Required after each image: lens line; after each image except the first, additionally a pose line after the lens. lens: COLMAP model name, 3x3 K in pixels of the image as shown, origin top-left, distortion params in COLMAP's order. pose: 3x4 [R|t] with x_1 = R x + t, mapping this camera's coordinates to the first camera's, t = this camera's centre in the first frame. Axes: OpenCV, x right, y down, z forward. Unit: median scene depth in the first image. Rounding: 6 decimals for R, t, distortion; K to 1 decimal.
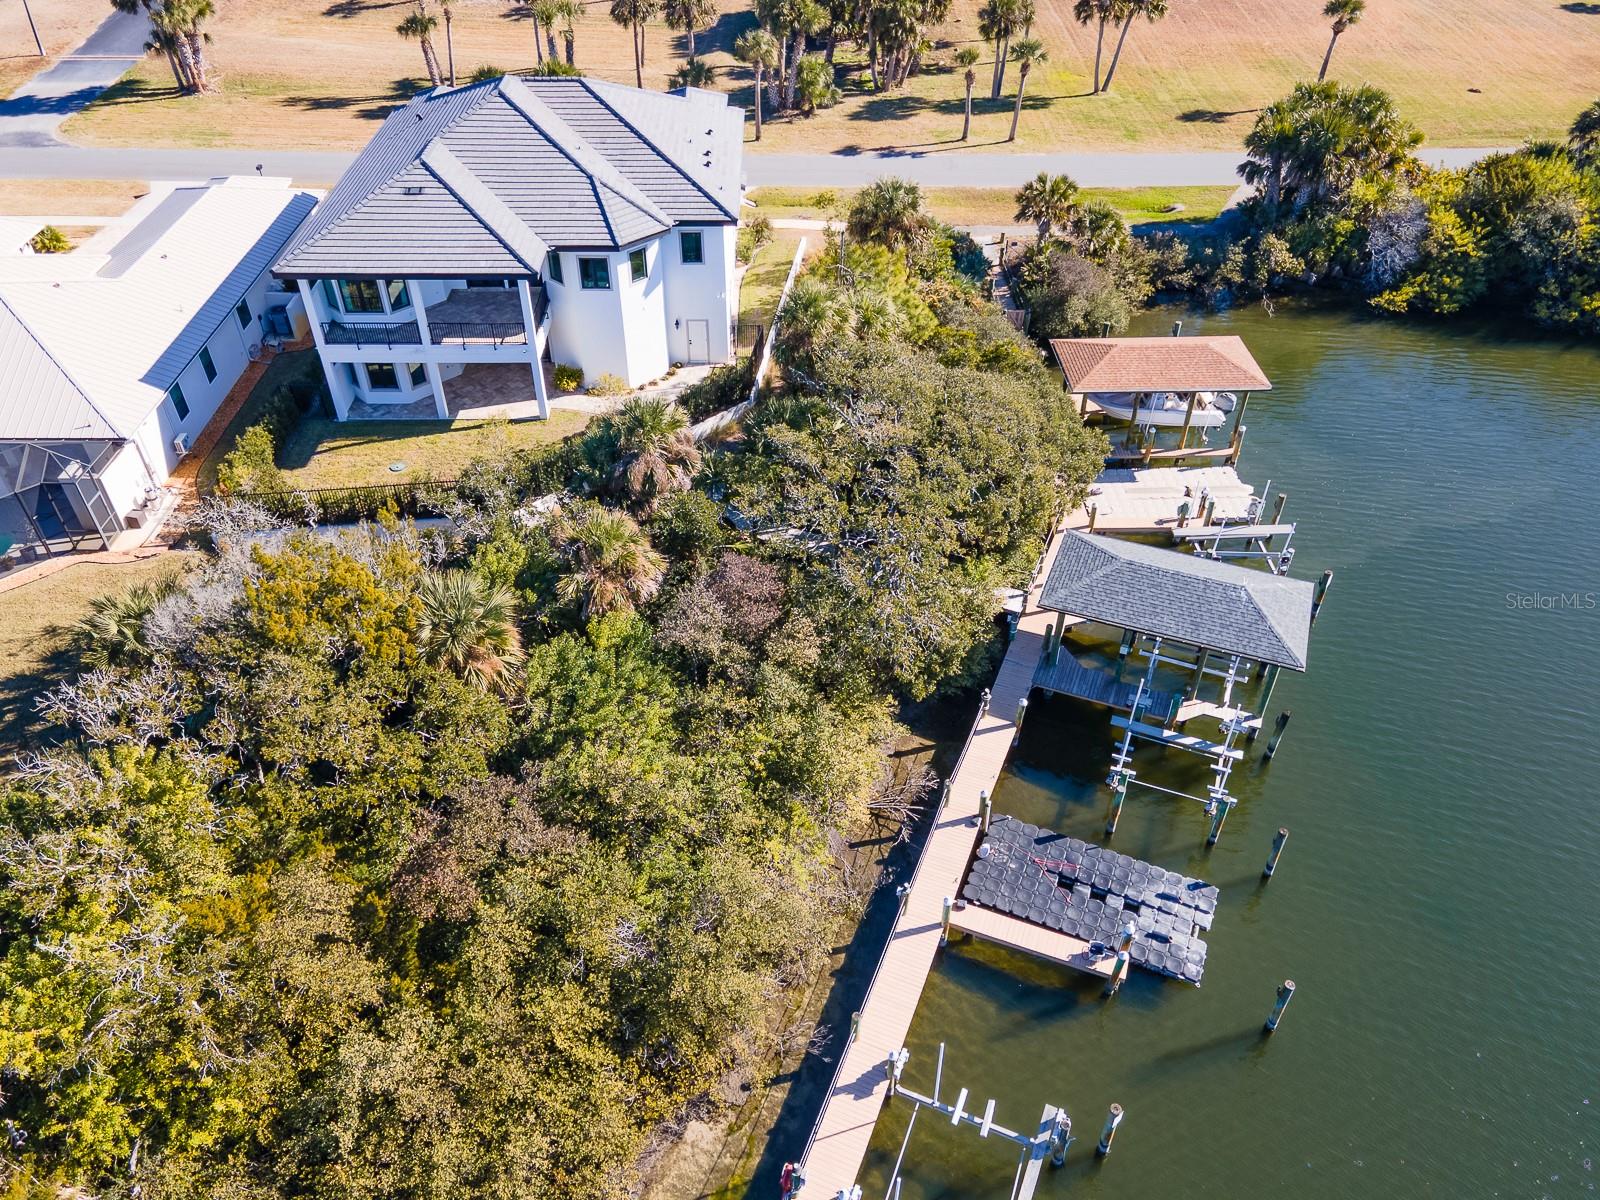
lens RADIAL K [[1129.4, 0, 800.0], [0, 1129.4, 600.0], [0, 0, 1]] dist [0.047097, -0.000697]
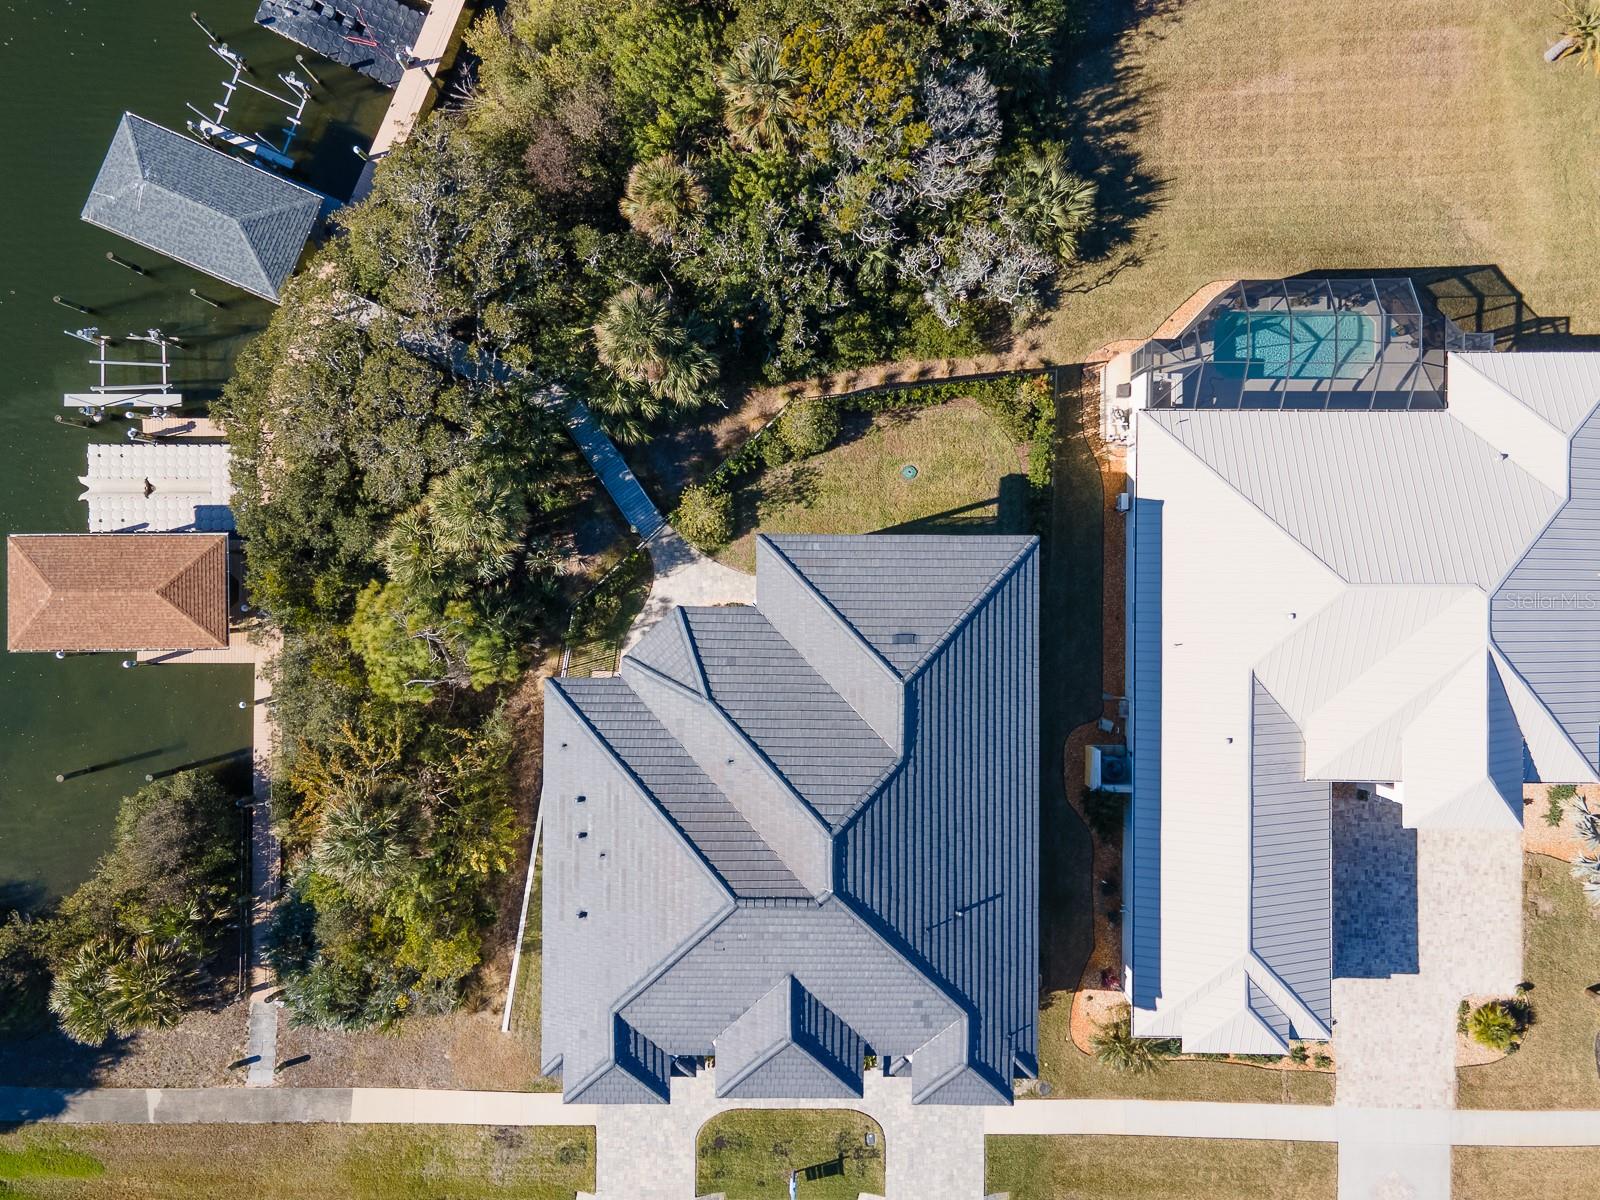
lens RADIAL K [[1129.4, 0, 800.0], [0, 1129.4, 600.0], [0, 0, 1]] dist [0.047097, -0.000697]
pose [[-0.999688, -0.024466, -0.004994, -0.247930], [0.012346, -0.658127, 0.752806, -0.965739], [-0.021705, 0.752510, 0.658223, 0.405225]]
